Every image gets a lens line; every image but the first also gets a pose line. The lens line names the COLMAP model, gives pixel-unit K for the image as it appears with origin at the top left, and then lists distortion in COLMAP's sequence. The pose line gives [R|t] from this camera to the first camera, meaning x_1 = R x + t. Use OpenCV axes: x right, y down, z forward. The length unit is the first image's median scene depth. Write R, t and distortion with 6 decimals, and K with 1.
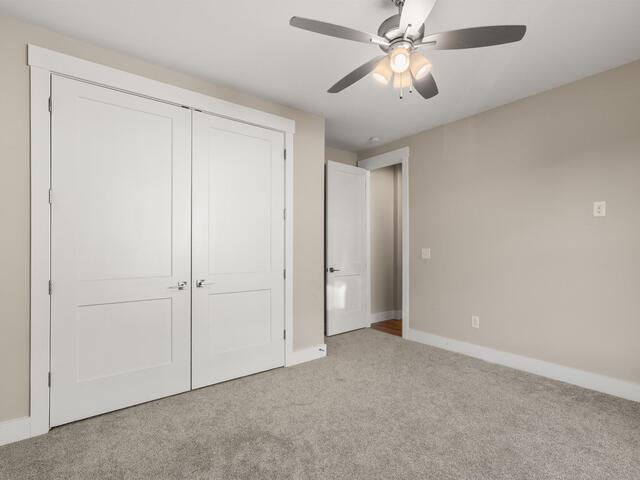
lens RADIAL K [[316.9, 0, 320.4], [0, 316.9, 230.4], [0, 0, 1]] dist [0.001841, 0.000277]
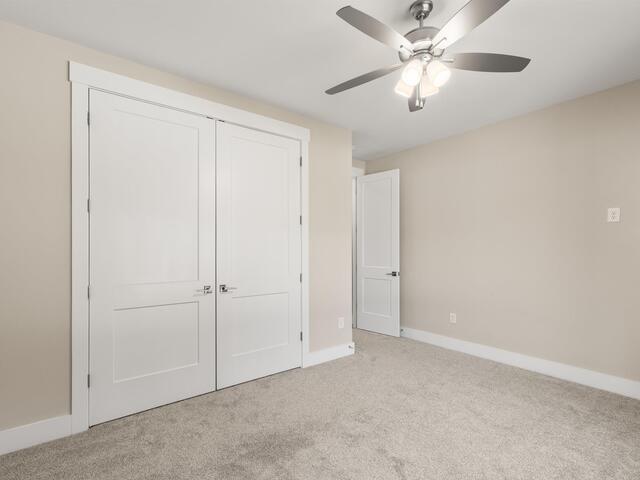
lens RADIAL K [[322.1, 0, 320.0], [0, 322.1, 240.0], [0, 0, 1]] dist [0.003001, -0.000367]
pose [[0.999832, -0.010163, 0.015231, -0.081207], [0.009924, 0.999828, 0.015666, -0.002842], [-0.015387, -0.015512, 0.999761, -0.058750]]
